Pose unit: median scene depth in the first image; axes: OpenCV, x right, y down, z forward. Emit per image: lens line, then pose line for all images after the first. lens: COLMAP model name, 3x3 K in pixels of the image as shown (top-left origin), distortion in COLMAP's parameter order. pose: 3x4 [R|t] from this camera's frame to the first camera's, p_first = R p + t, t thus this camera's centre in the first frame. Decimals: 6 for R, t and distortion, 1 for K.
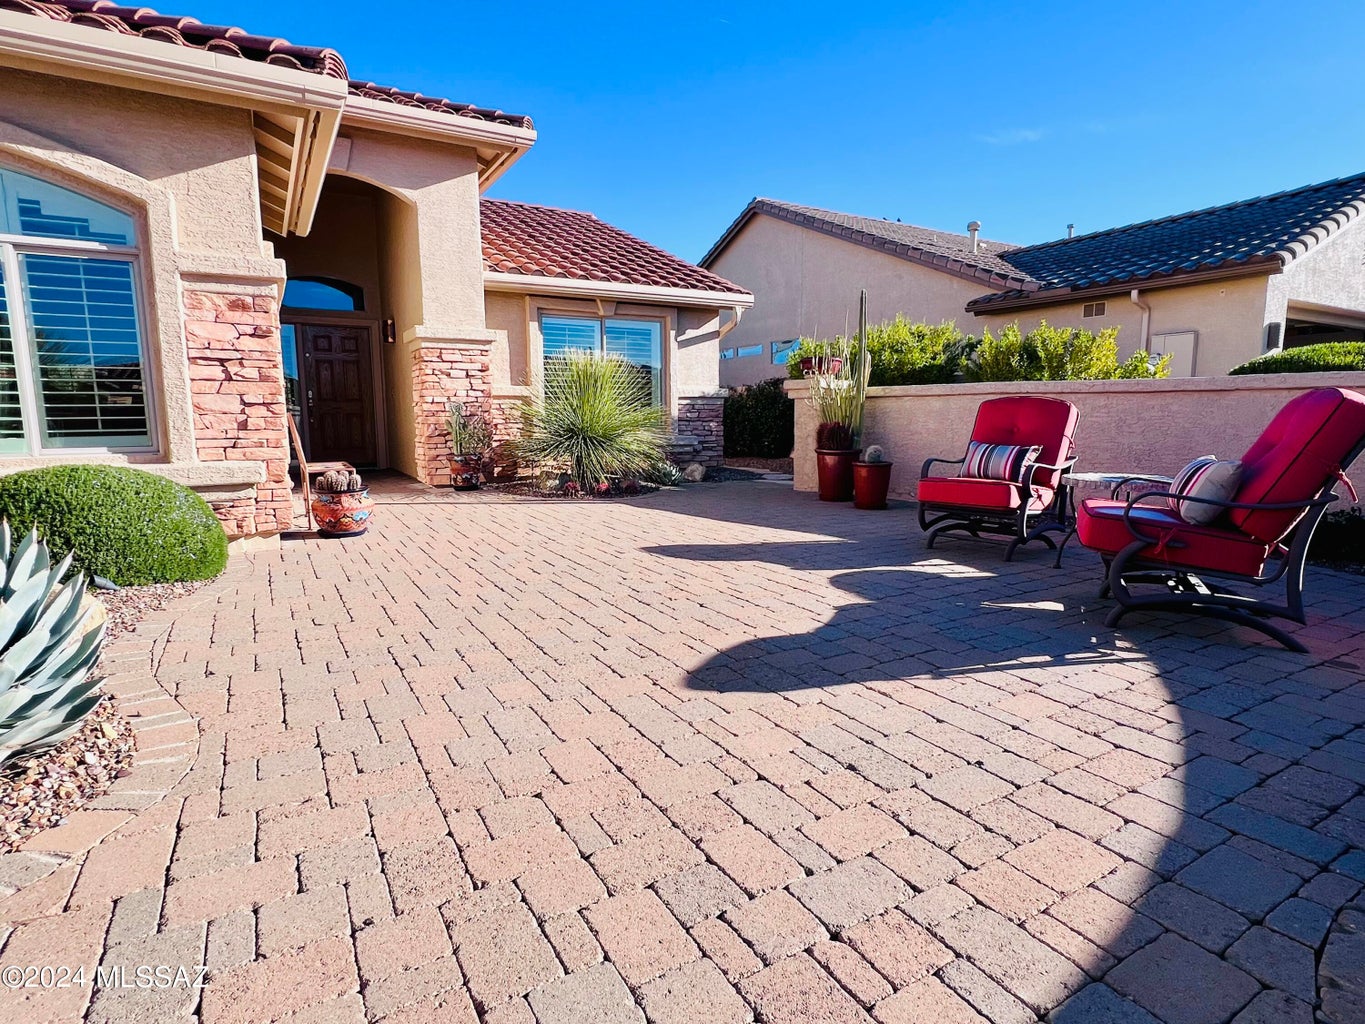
lens RADIAL K [[710.6, 0, 682.5], [0, 710.6, 512.0], [0, 0, 1]] dist [0.001610, 0.000191]
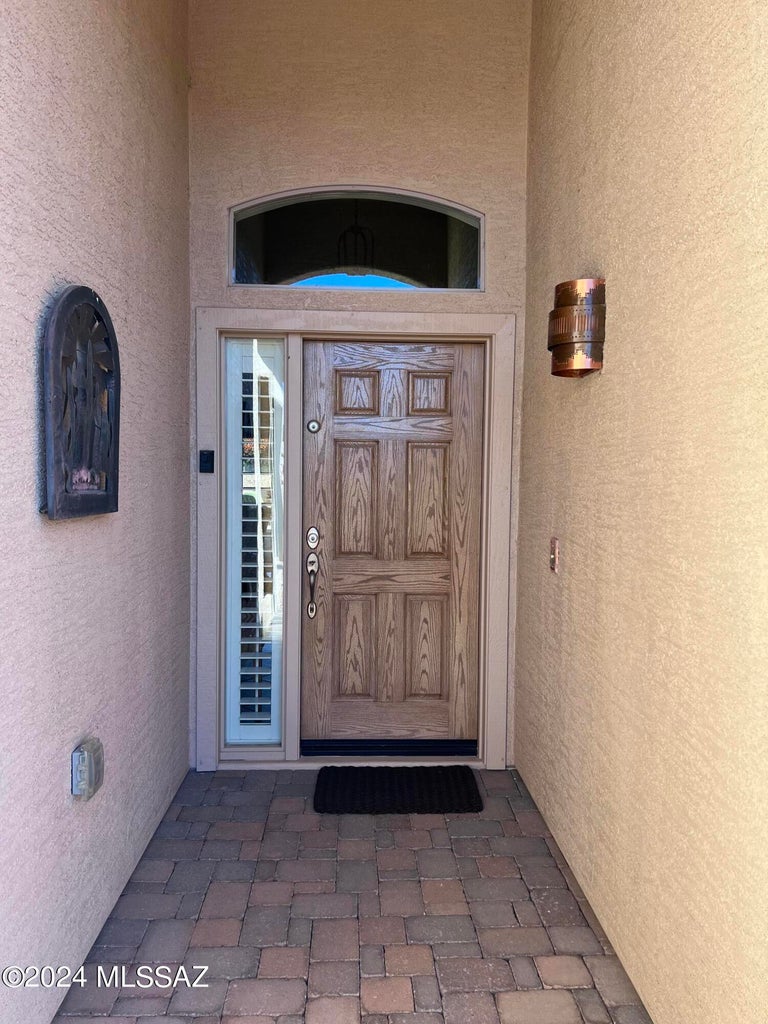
lens RADIAL K [[771.6, 0, 384.0], [0, 771.6, 512.0], [0, 0, 1]] dist [0.001020, 0.000038]
pose [[0.883882, 0.033743, -0.466492, -0.314980], [-0.078122, 0.994034, -0.076119, -0.150639], [0.461140, 0.103723, 0.881244, 0.675796]]
